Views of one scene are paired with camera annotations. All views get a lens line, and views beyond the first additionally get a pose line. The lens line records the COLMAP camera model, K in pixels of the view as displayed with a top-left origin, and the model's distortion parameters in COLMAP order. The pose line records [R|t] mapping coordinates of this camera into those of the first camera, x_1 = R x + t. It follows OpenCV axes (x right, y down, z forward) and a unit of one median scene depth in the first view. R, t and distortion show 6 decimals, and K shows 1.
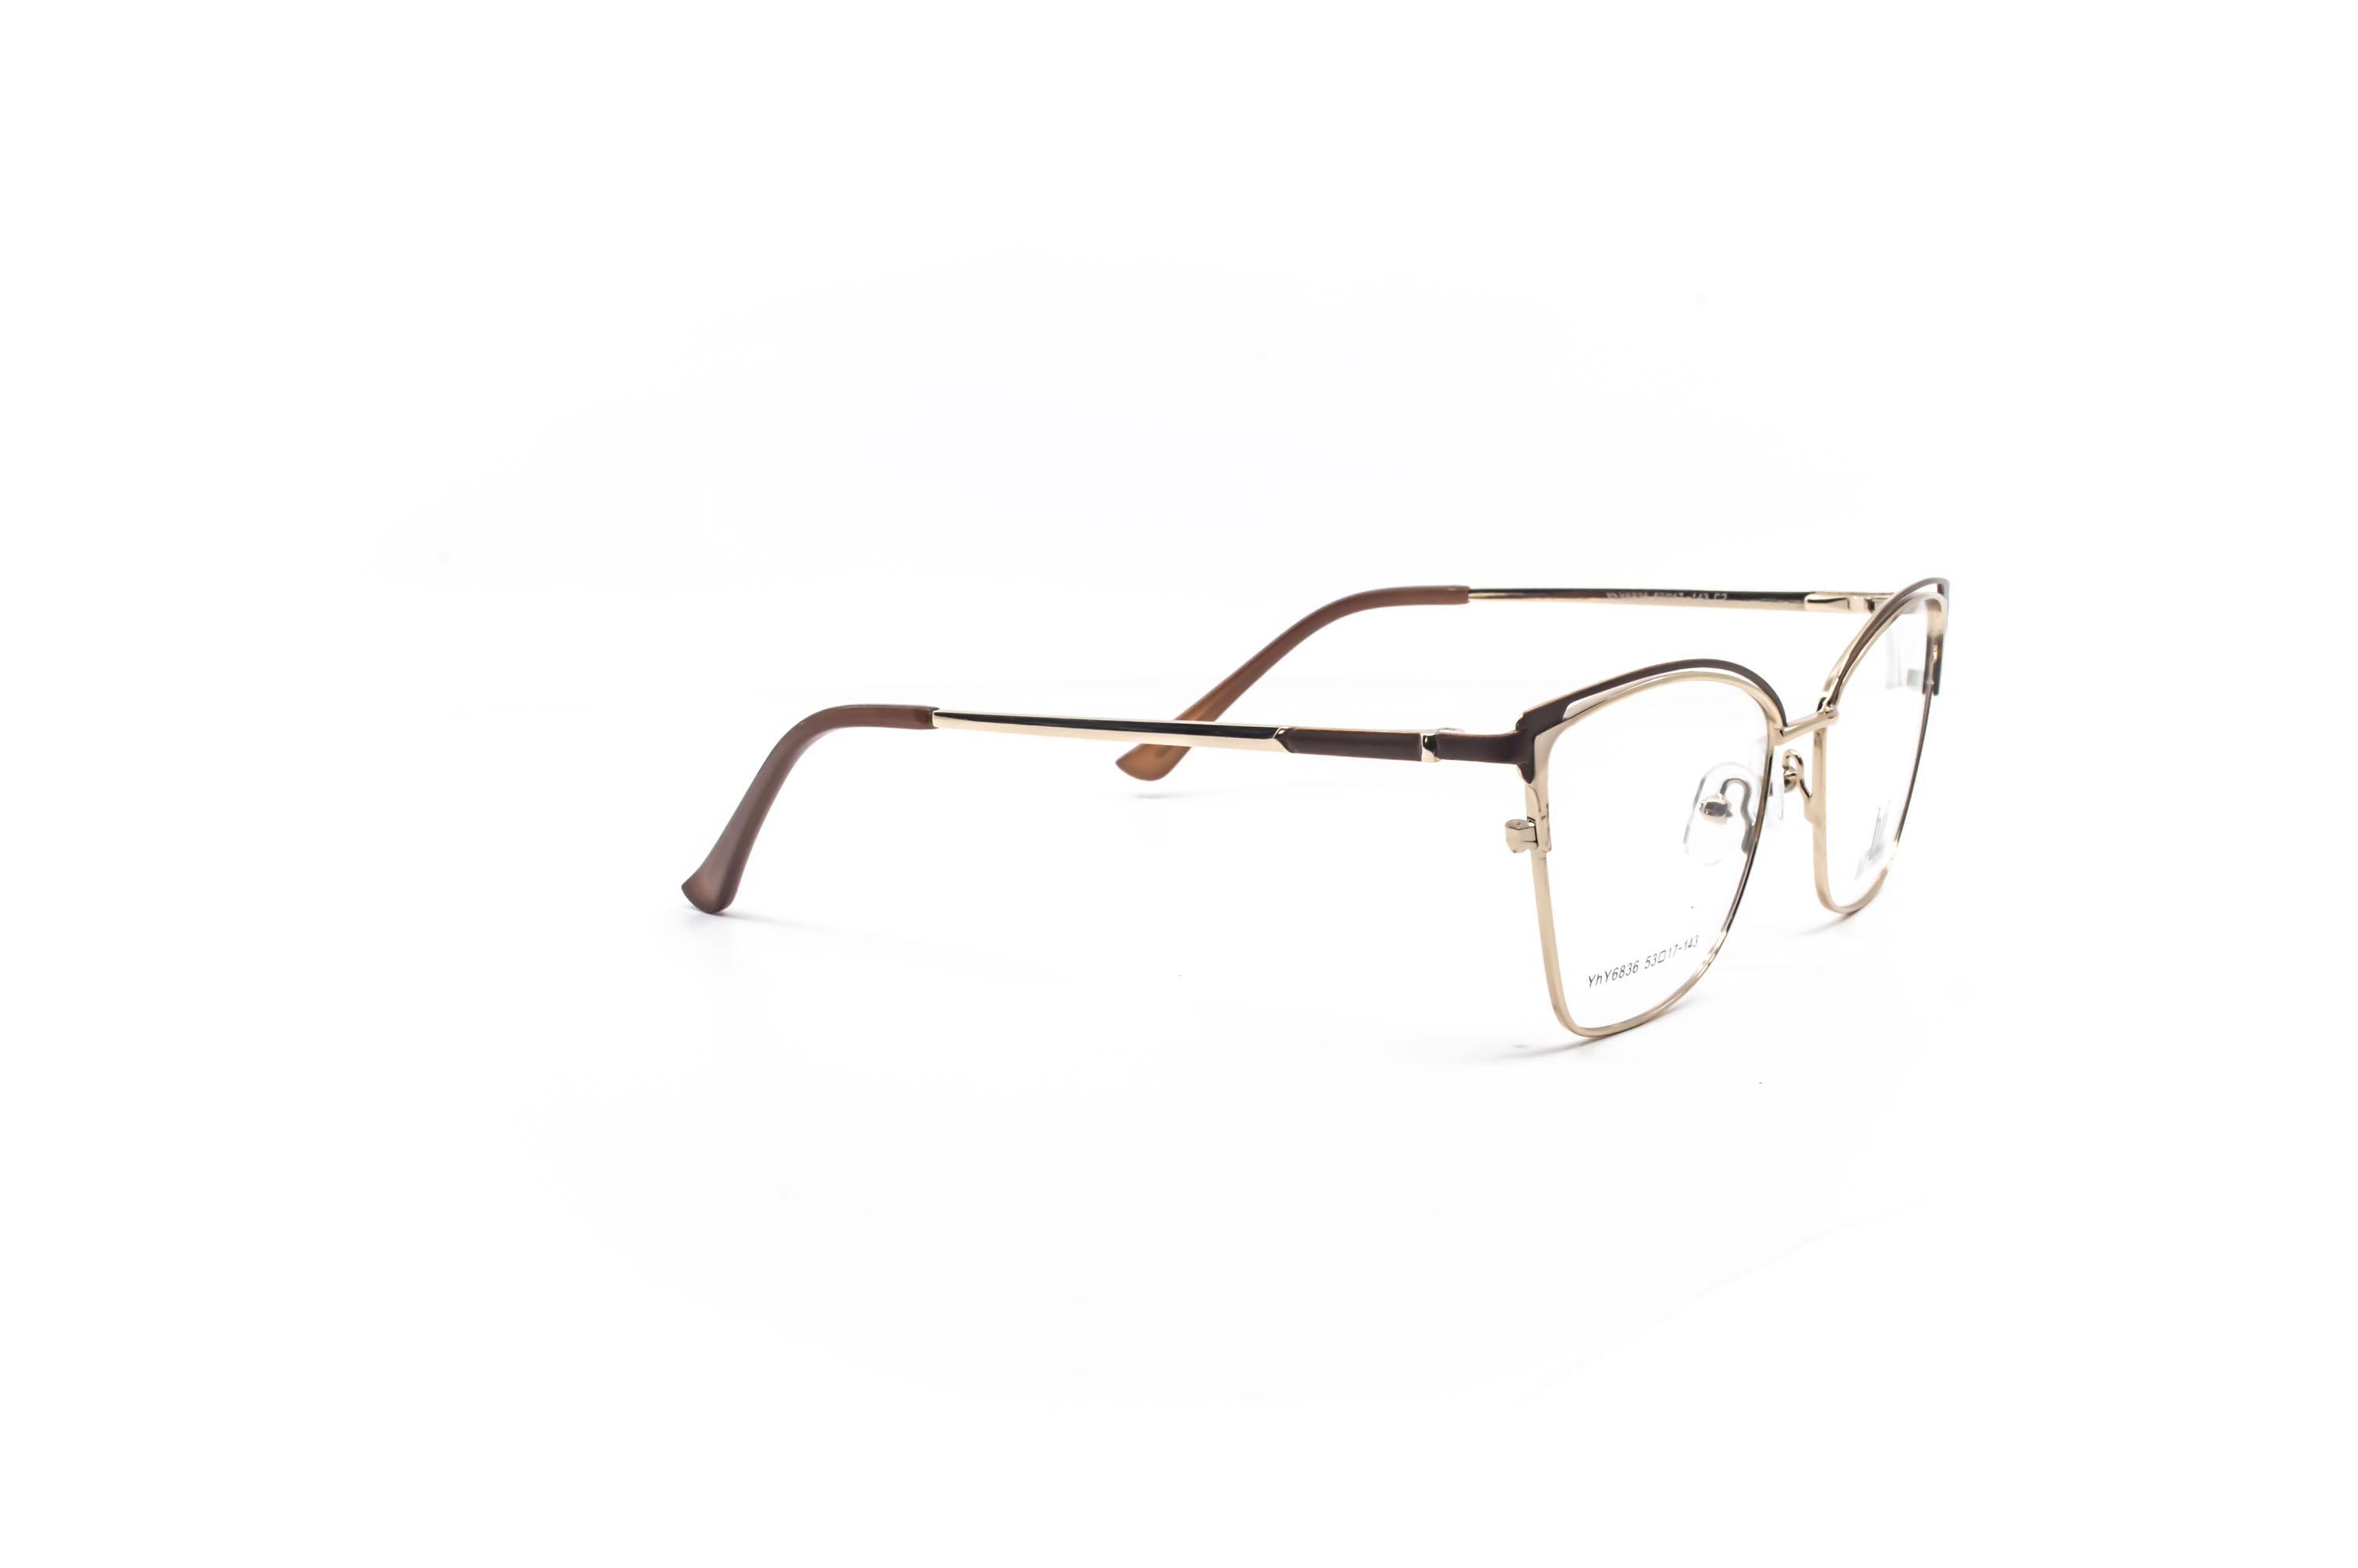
lens RADIAL K [[3051.2, 0, 1179.0], [0, 3051.2, 784.0], [0, 0, 1]] dist [-0.011552, 0.007323]
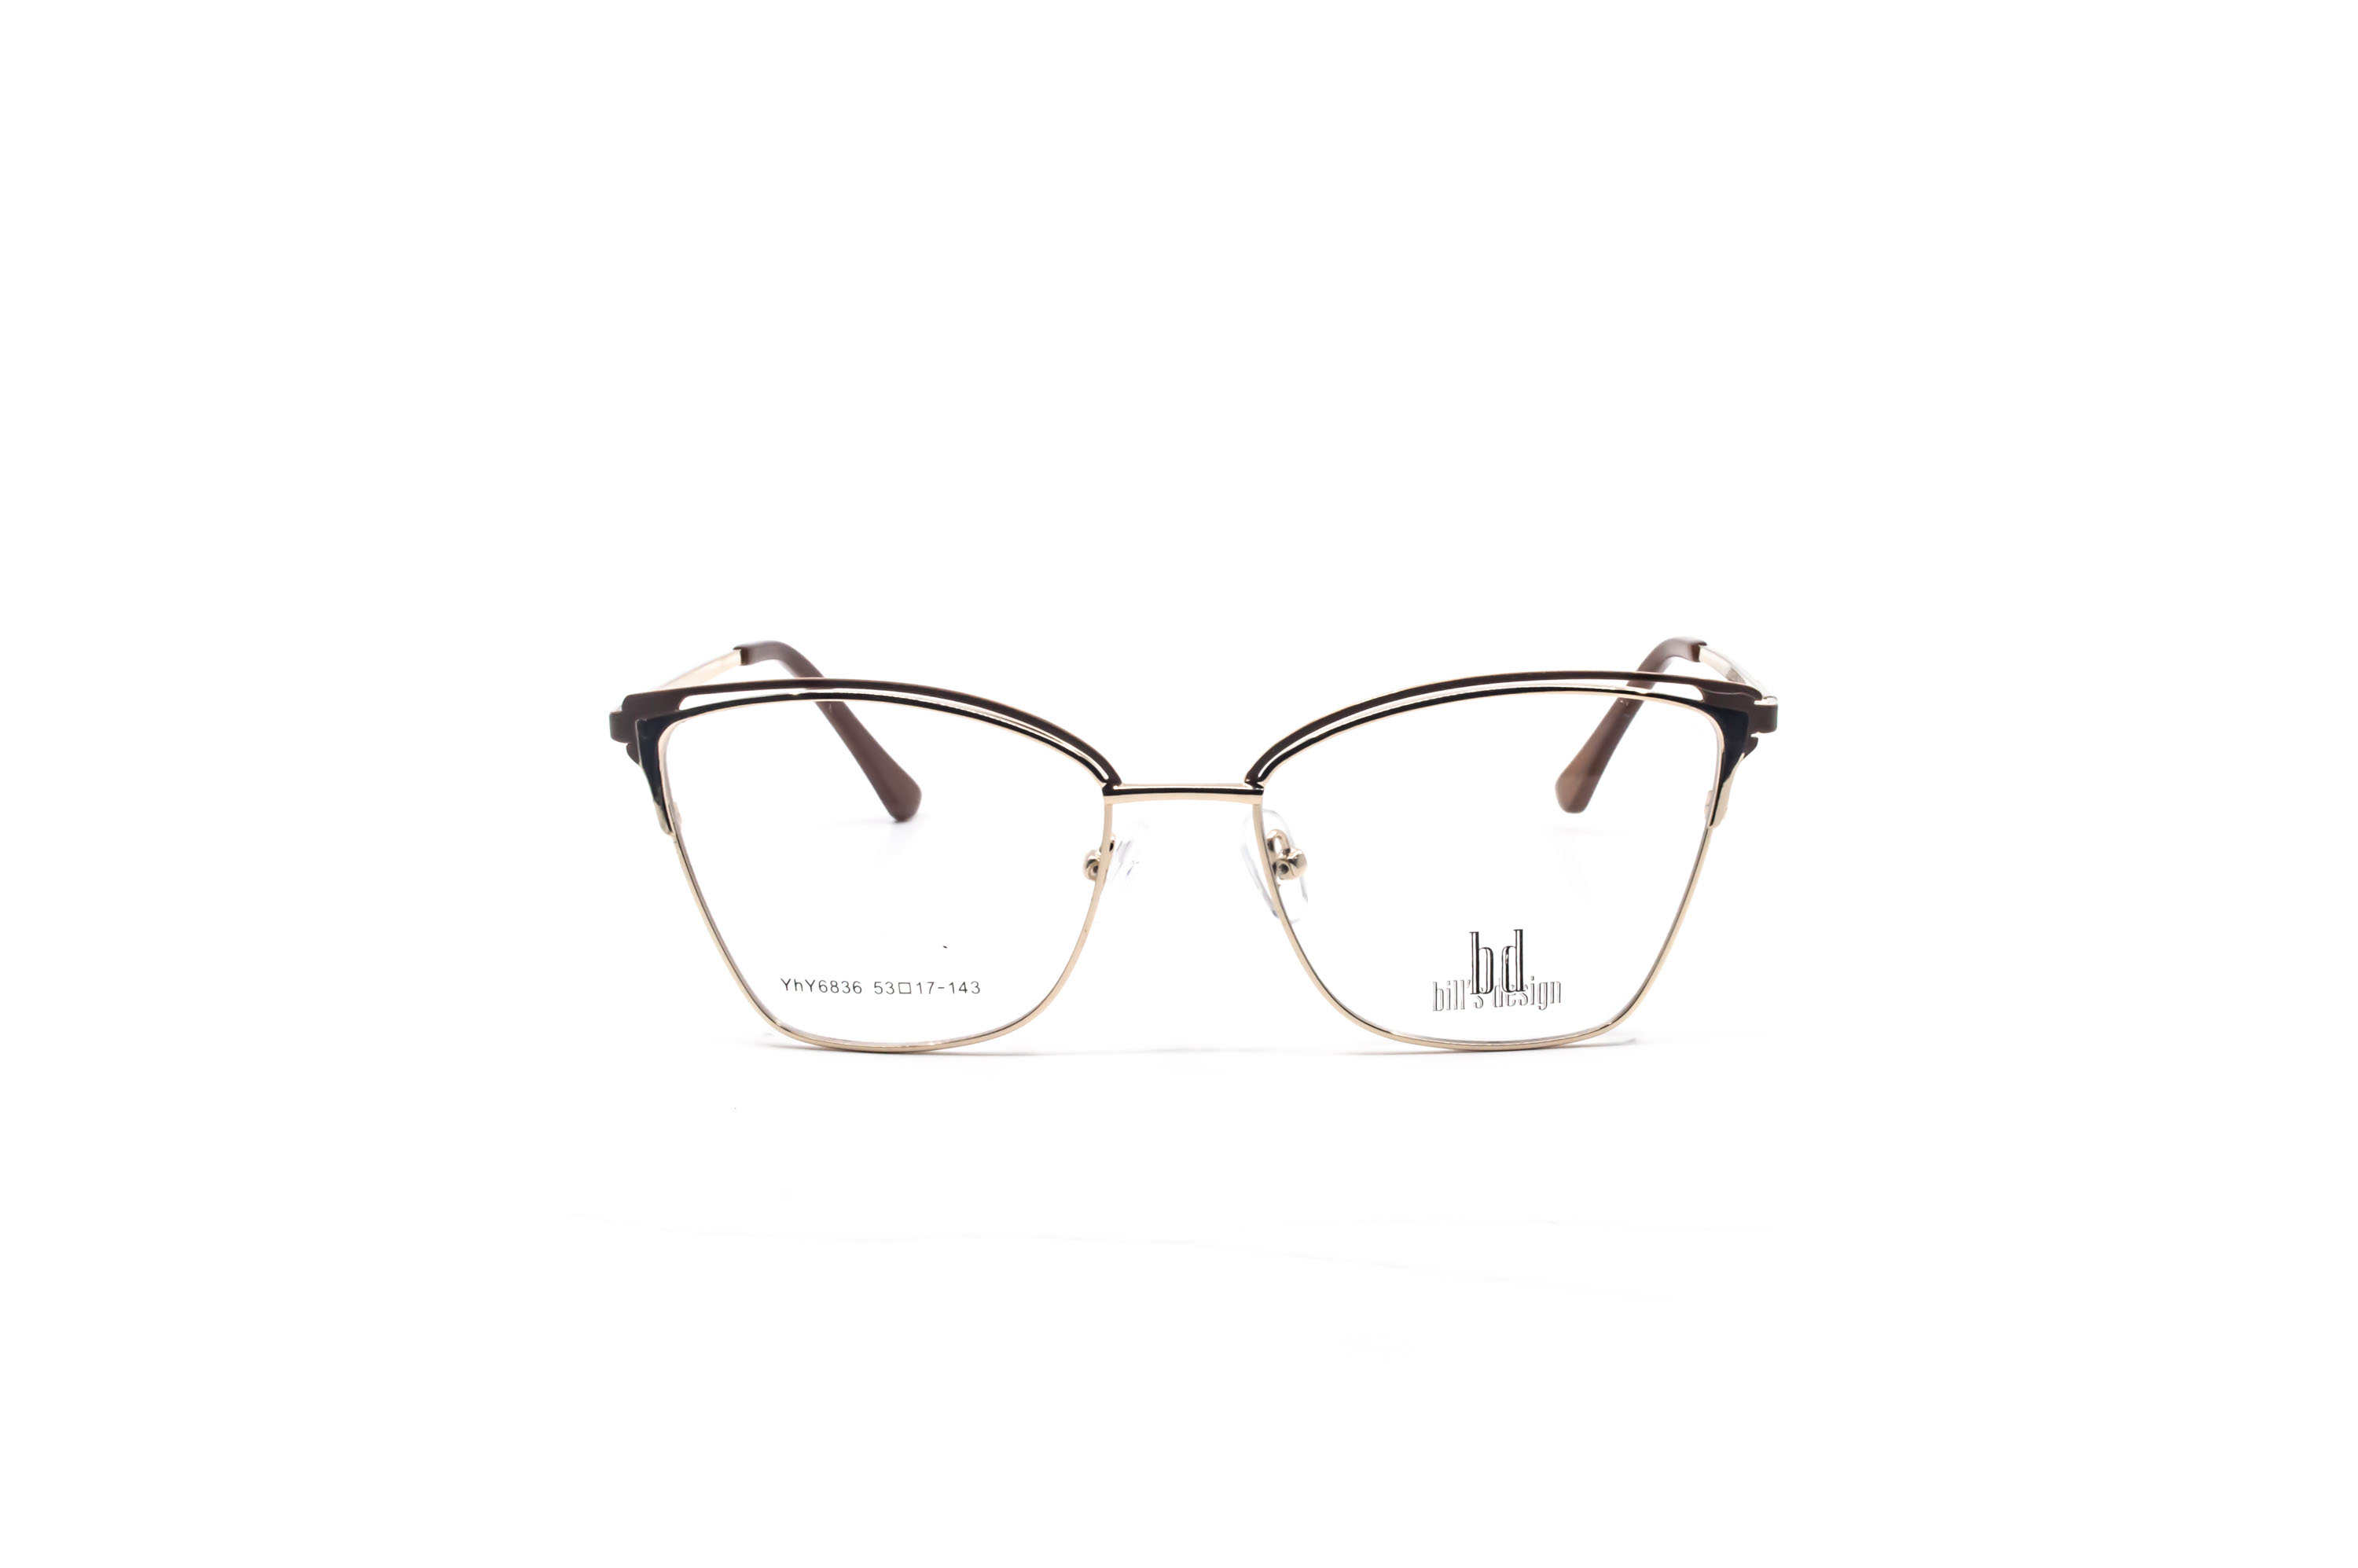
lens RADIAL K [[3051.2, 0, 1179.0], [0, 3051.2, 784.0], [0, 0, 1]] dist [-0.011552, 0.007323]
pose [[0.506518, 0.164193, -0.846451, 0.986857], [-0.155005, 0.983048, 0.097934, -0.112209], [0.848182, 0.081598, 0.523382, 0.552323]]
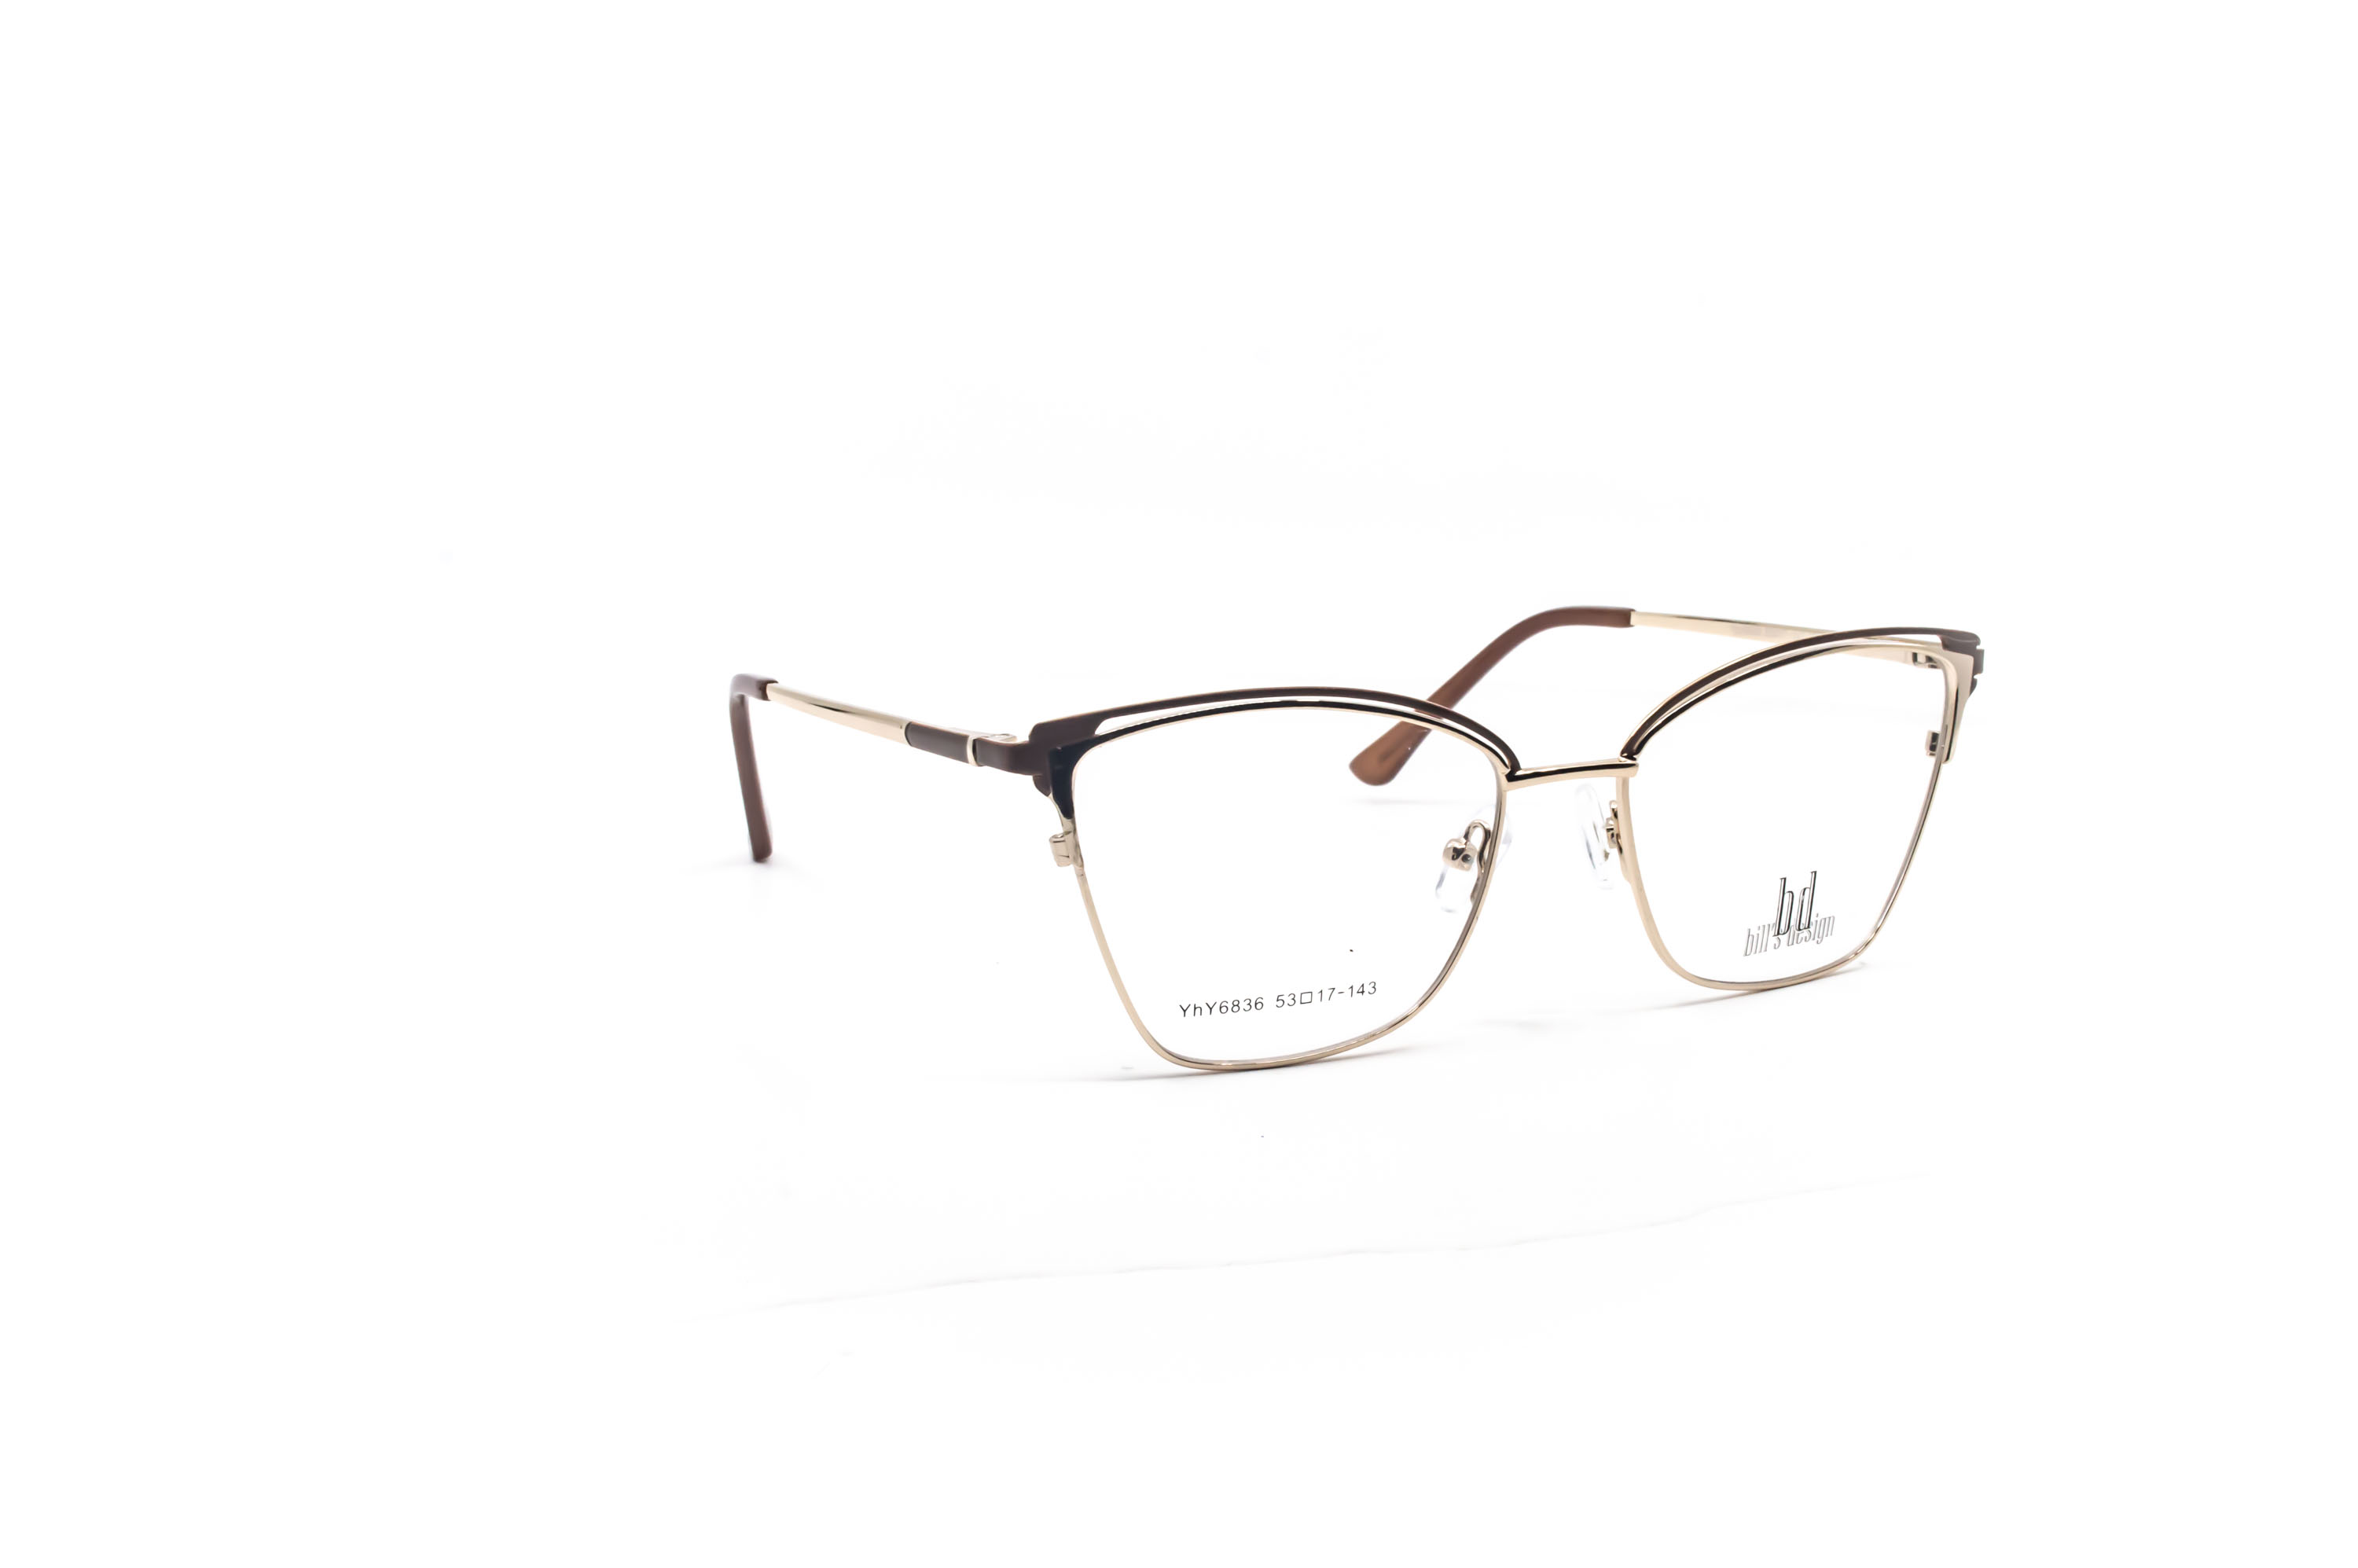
lens RADIAL K [[3051.2, 0, 1179.0], [0, 3051.2, 784.0], [0, 0, 1]] dist [-0.011552, 0.007323]
pose [[0.866342, 0.092467, -0.490817, 0.571942], [-0.090457, 0.995510, 0.027883, -0.031819], [0.491192, 0.020241, 0.870816, 0.149381]]
